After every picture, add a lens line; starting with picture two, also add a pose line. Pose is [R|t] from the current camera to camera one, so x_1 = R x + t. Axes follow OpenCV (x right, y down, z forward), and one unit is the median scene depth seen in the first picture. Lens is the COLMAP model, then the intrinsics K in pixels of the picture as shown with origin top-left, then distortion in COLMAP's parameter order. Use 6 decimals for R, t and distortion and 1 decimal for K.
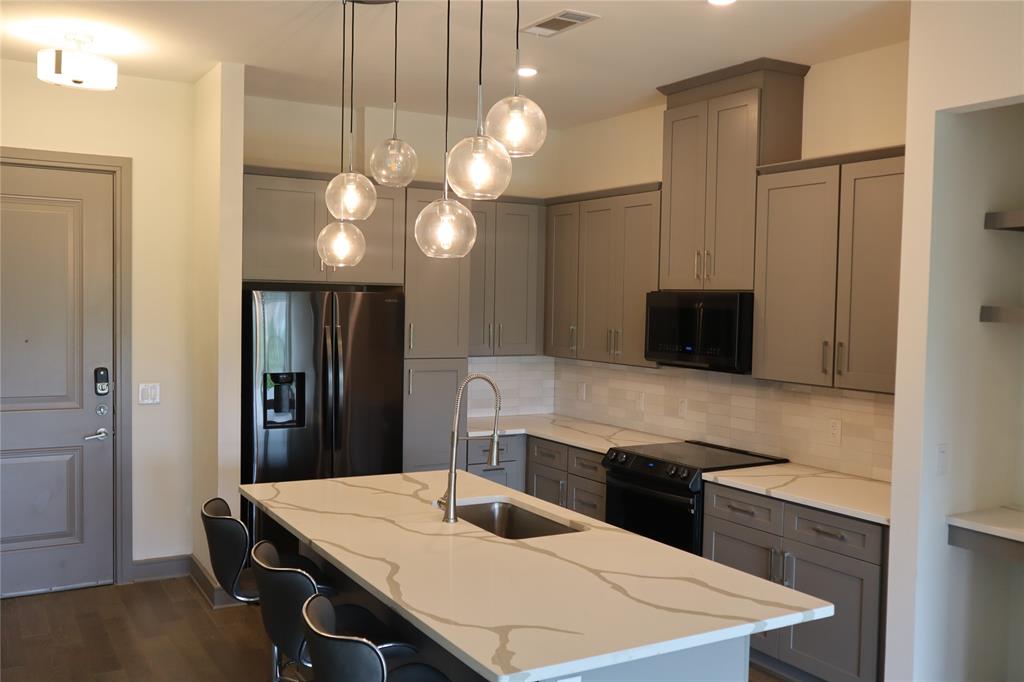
lens RADIAL K [[933.2, 0, 515.7], [0, 933.2, 344.9], [0, 0, 1]] dist [-0.032249, 0.000000]
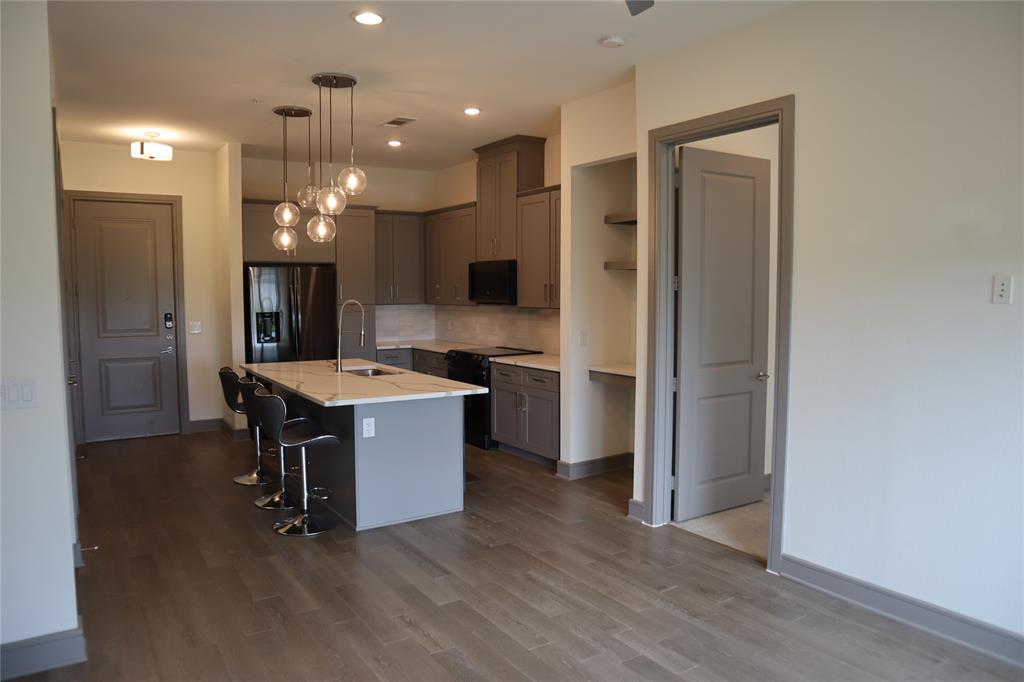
lens RADIAL K [[705.8, 0, 509.9], [0, 705.8, 347.1], [0, 0, 1]] dist [-0.105071, 0.020482]
pose [[0.998991, -0.024213, 0.037814, 0.184888], [0.022852, 0.999090, 0.036026, 0.064835], [-0.038652, -0.035125, 0.998635, -0.409838]]
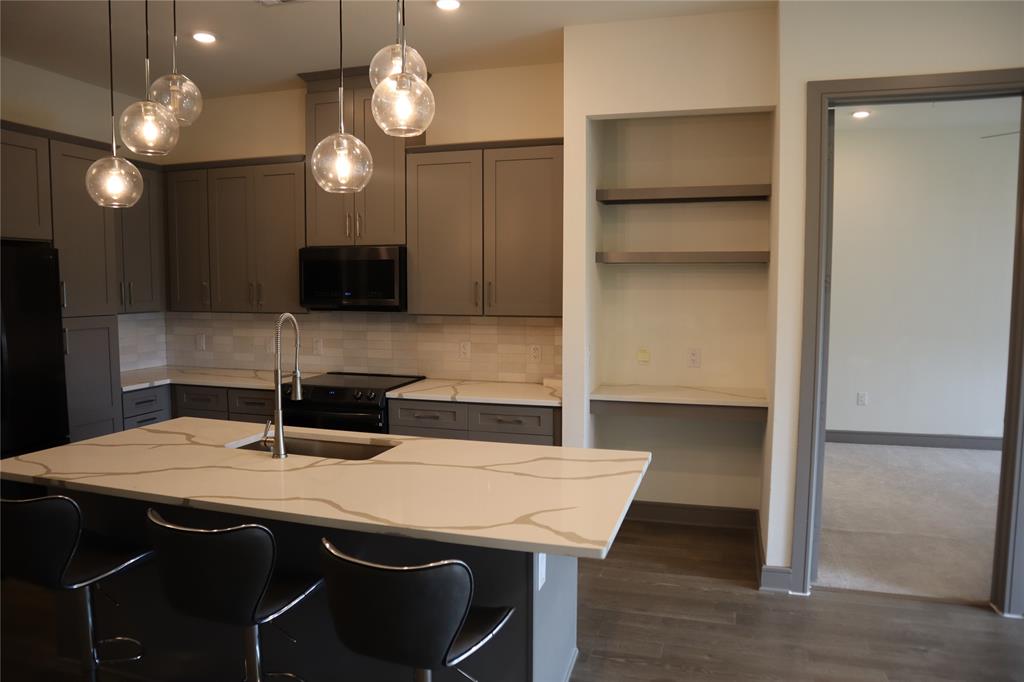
lens RADIAL K [[705.8, 0, 513.1], [0, 705.8, 344.4], [0, 0, 1]] dist [-0.105071, 0.020482]
pose [[0.738238, -0.077772, 0.670042, -0.288109], [0.043859, 0.996763, 0.067371, 0.018355], [-0.673113, -0.020349, 0.739260, 0.195108]]
